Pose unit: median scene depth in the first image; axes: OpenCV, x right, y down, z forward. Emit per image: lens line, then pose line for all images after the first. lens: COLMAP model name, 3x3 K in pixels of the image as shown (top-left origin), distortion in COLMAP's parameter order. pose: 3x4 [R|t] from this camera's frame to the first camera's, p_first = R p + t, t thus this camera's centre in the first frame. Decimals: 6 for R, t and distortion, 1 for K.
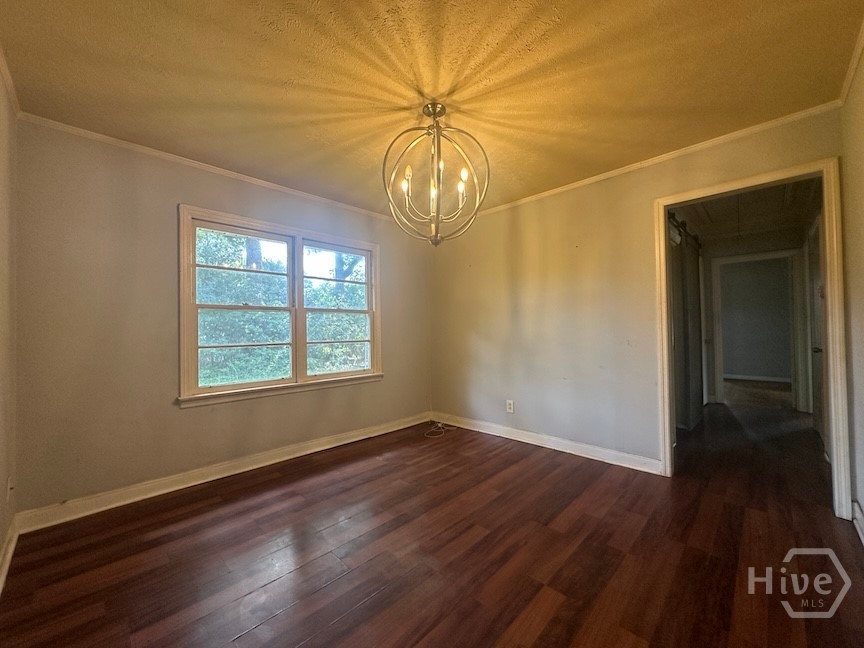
lens RADIAL K [[344.4, 0, 432.1], [0, 344.4, 321.3], [0, 0, 1]] dist [-0.001510, 0.000102]
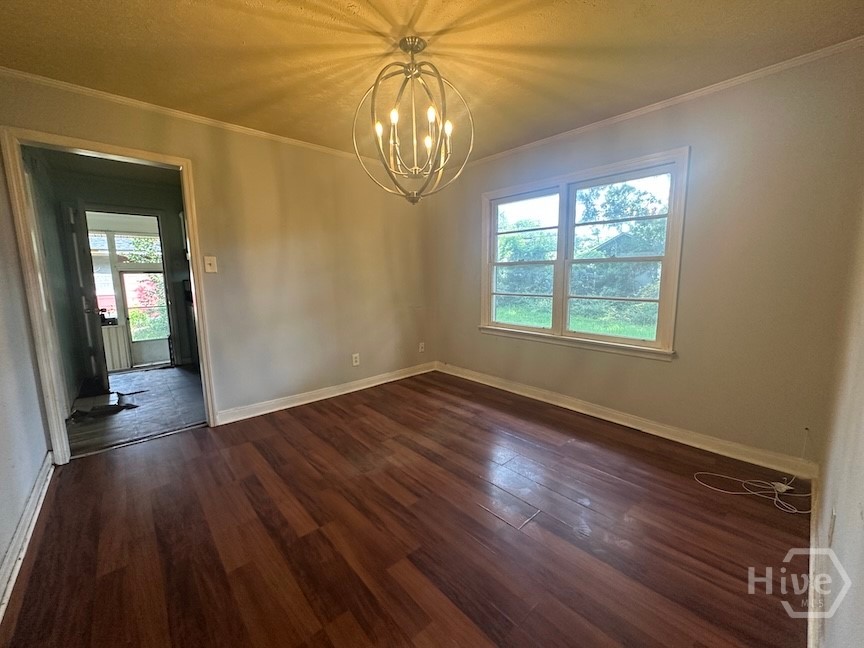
lens RADIAL K [[344.4, 0, 430.7], [0, 344.4, 319.6], [0, 0, 1]] dist [-0.001510, 0.000102]
pose [[-0.064060, 0.139445, -0.988155, 0.868087], [0.031562, 0.989977, 0.137656, -0.025480], [0.997447, -0.022370, -0.067819, 0.960864]]
